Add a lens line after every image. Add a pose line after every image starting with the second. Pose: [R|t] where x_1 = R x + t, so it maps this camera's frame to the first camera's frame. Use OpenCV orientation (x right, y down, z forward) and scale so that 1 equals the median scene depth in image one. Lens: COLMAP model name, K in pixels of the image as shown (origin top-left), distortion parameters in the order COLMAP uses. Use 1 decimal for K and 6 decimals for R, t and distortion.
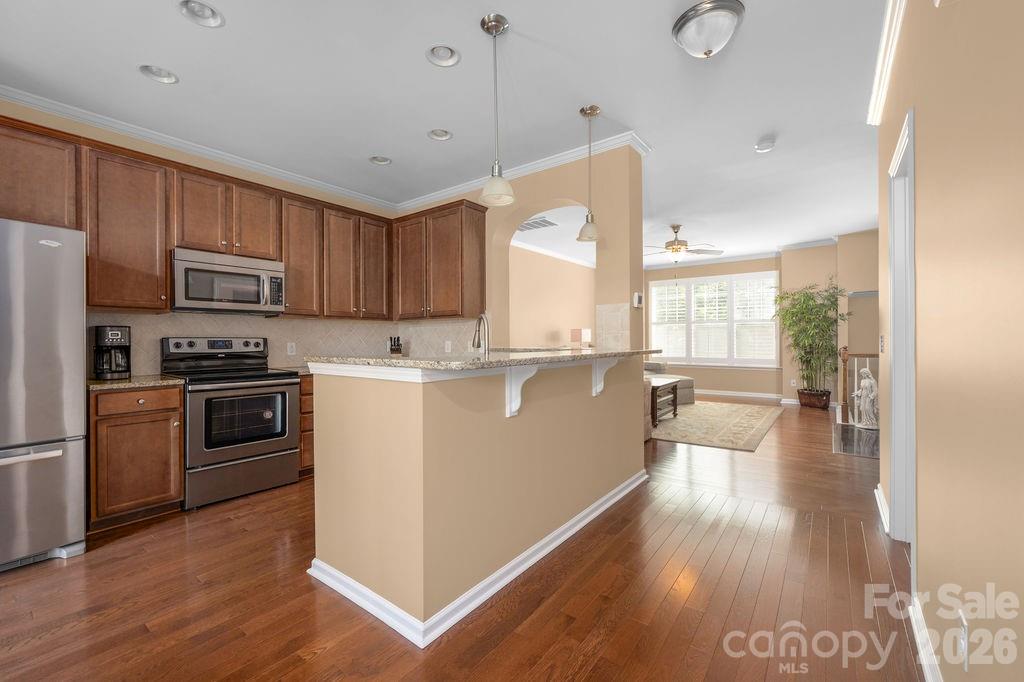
lens RADIAL K [[420.5, 0, 512.0], [0, 420.5, 341.0], [0, 0, 1]] dist [0.001113, 0.000219]
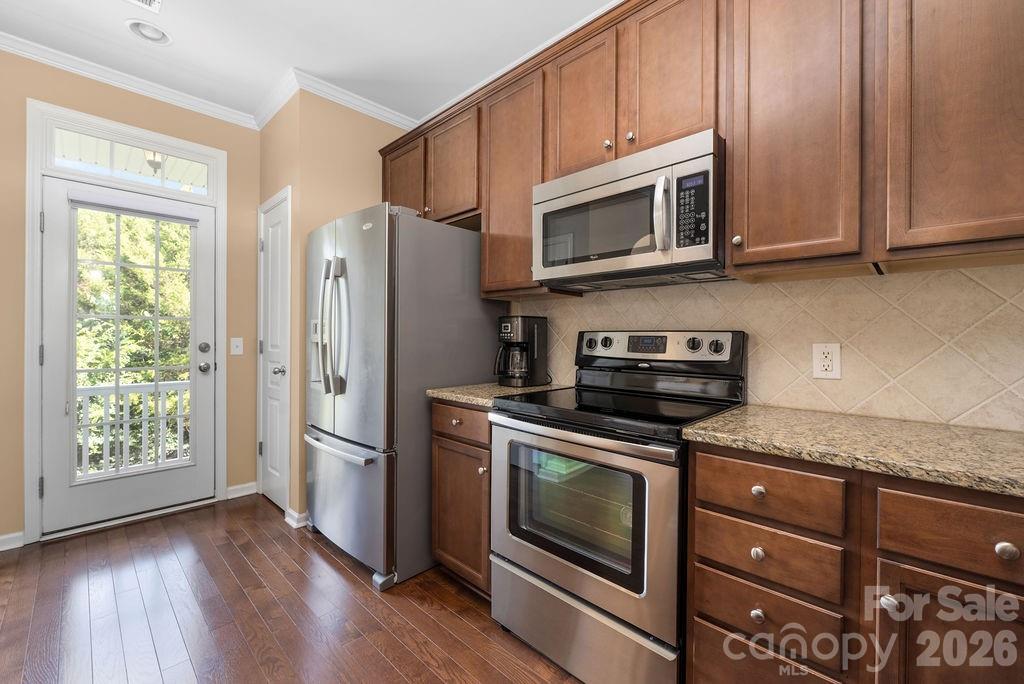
lens RADIAL K [[420.5, 0, 512.0], [0, 420.5, 342.0], [0, 0, 1]] dist [0.001113, 0.000219]
pose [[-0.120555, 0.015126, -0.992591, -0.151092], [-0.010914, 0.999803, 0.016562, -0.001137], [0.992647, 0.012830, -0.120366, 0.879912]]
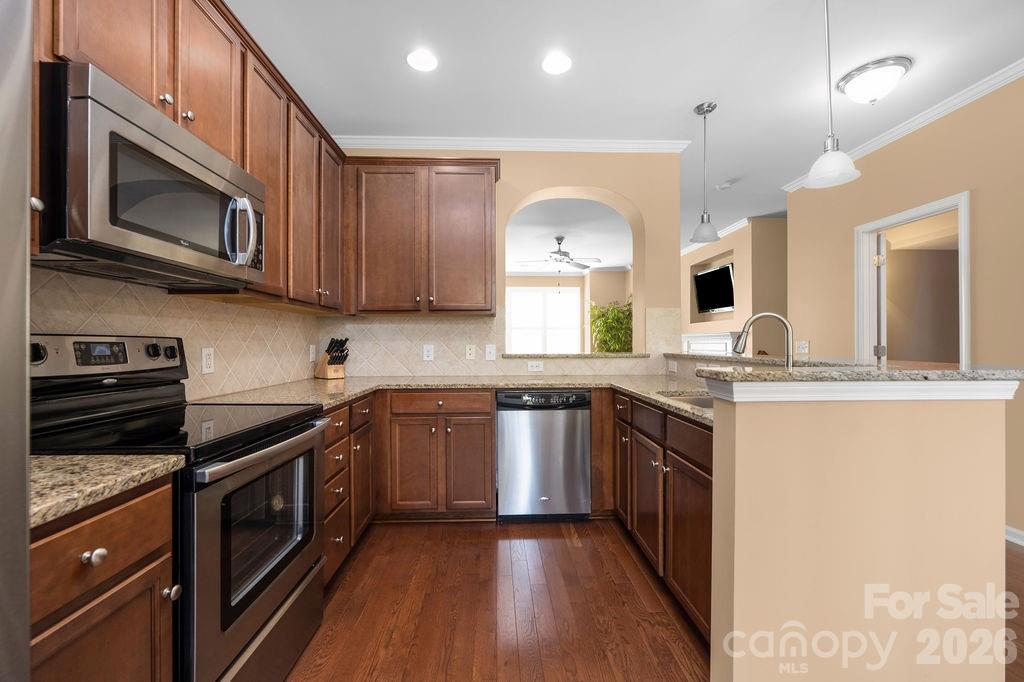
lens RADIAL K [[420.5, 0, 512.0], [0, 420.5, 341.0], [0, 0, 1]] dist [0.001113, 0.000219]
pose [[0.777160, 0.009223, 0.629235, -0.632511], [-0.000173, 0.999896, -0.014443, 0.002745], [-0.629303, 0.011115, 0.777081, 0.446789]]
